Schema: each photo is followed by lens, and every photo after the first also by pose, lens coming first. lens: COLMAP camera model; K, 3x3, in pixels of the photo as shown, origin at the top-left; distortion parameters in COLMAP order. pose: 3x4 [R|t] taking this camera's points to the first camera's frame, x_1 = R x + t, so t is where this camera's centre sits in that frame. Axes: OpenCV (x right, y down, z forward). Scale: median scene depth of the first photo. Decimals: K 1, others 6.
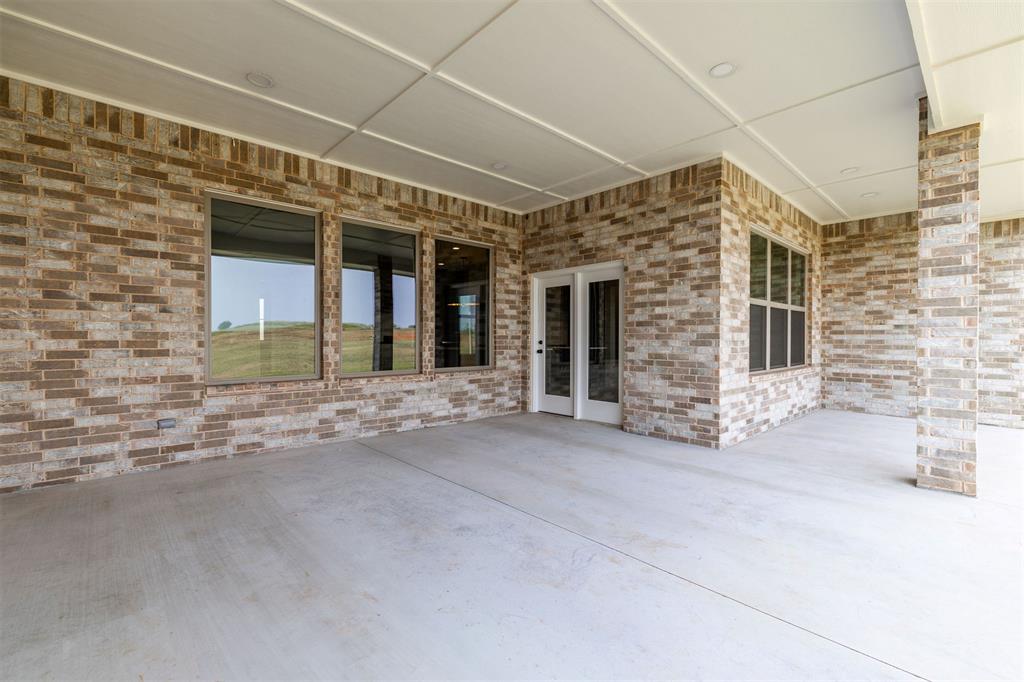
lens RADIAL K [[445.5, 0, 511.0], [0, 445.5, 339.9], [0, 0, 1]] dist [-0.001878, 0.001679]
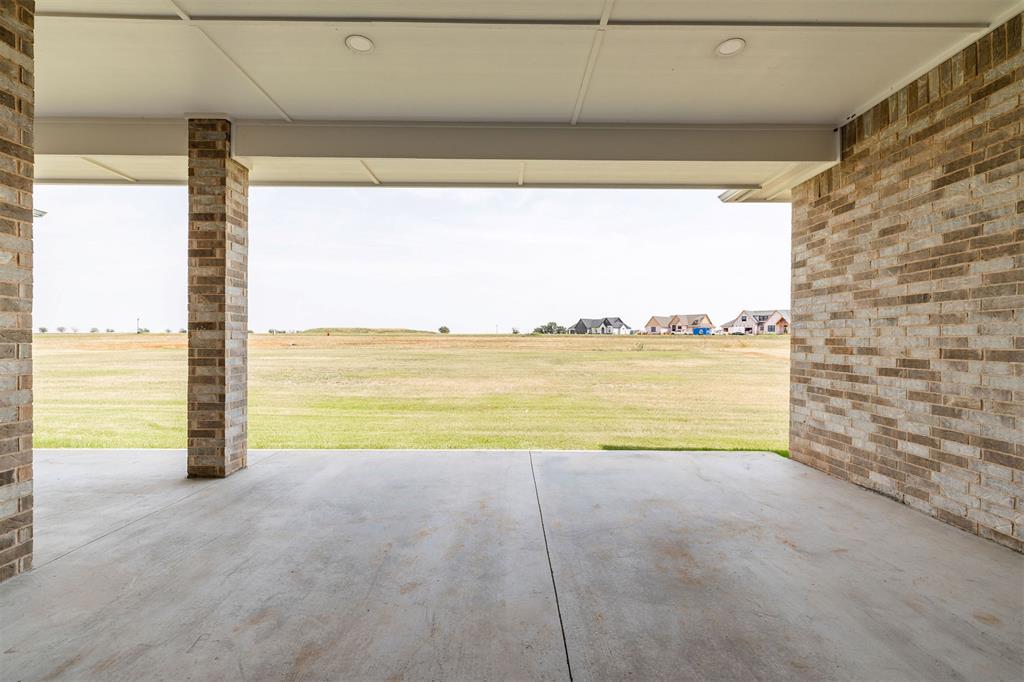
lens RADIAL K [[445.5, 0, 511.5], [0, 445.5, 341.0], [0, 0, 1]] dist [-0.001878, 0.001679]
pose [[-0.733310, -0.007310, 0.679855, -0.226535], [-0.005102, 0.999973, 0.005249, -0.007785], [-0.679876, 0.000380, -0.733327, 0.899408]]
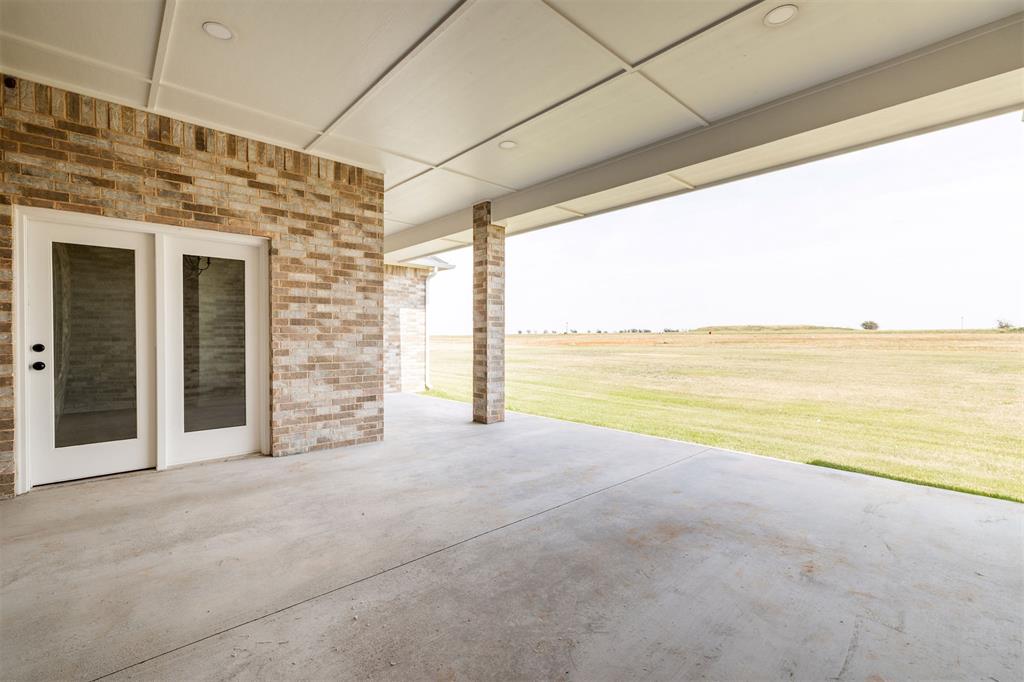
lens RADIAL K [[445.5, 0, 510.2], [0, 445.5, 339.9], [0, 0, 1]] dist [-0.001878, 0.001679]
pose [[0.011480, -0.007572, 0.999905, -0.562033], [0.001568, 0.999970, 0.007555, -0.008298], [-0.999933, 0.001482, 0.011491, 0.606290]]
